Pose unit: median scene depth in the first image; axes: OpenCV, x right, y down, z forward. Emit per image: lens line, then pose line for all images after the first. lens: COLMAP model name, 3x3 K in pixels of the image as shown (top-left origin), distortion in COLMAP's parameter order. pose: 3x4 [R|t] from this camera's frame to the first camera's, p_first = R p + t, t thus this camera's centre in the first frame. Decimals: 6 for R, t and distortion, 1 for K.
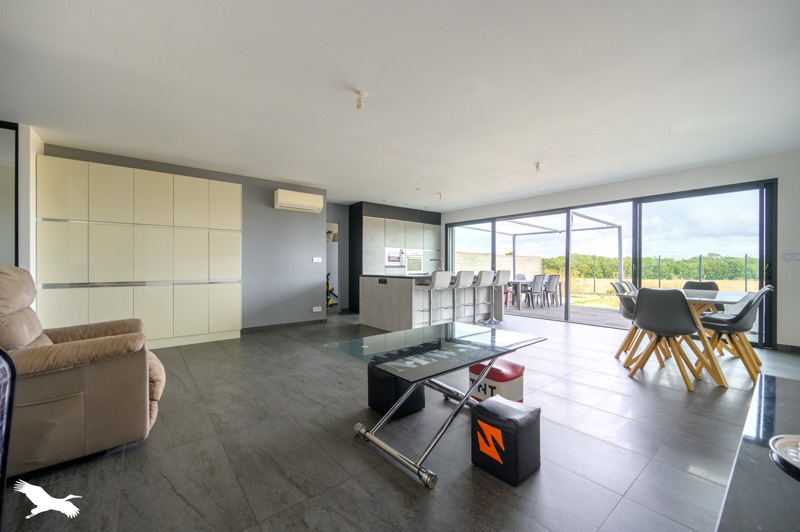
lens RADIAL K [[314.0, 0, 400.0], [0, 314.0, 266.0], [0, 0, 1]] dist [0.000098, -0.000057]
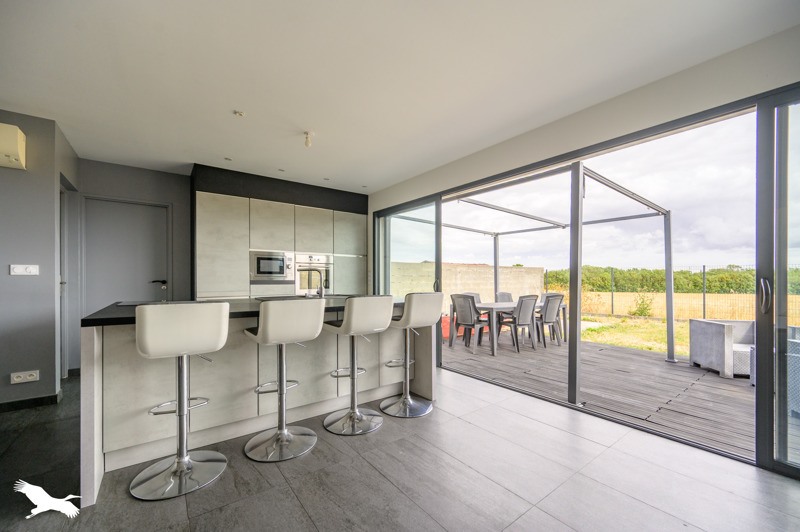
lens RADIAL K [[321.7, 0, 396.6], [0, 321.7, 278.1], [0, 0, 1]] dist [-0.000829, -0.000224]
pose [[0.999710, 0.001350, -0.024056, 0.203230], [-0.001351, 0.999999, -0.000041, -0.005827], [0.024056, 0.000073, 0.999711, 0.372352]]
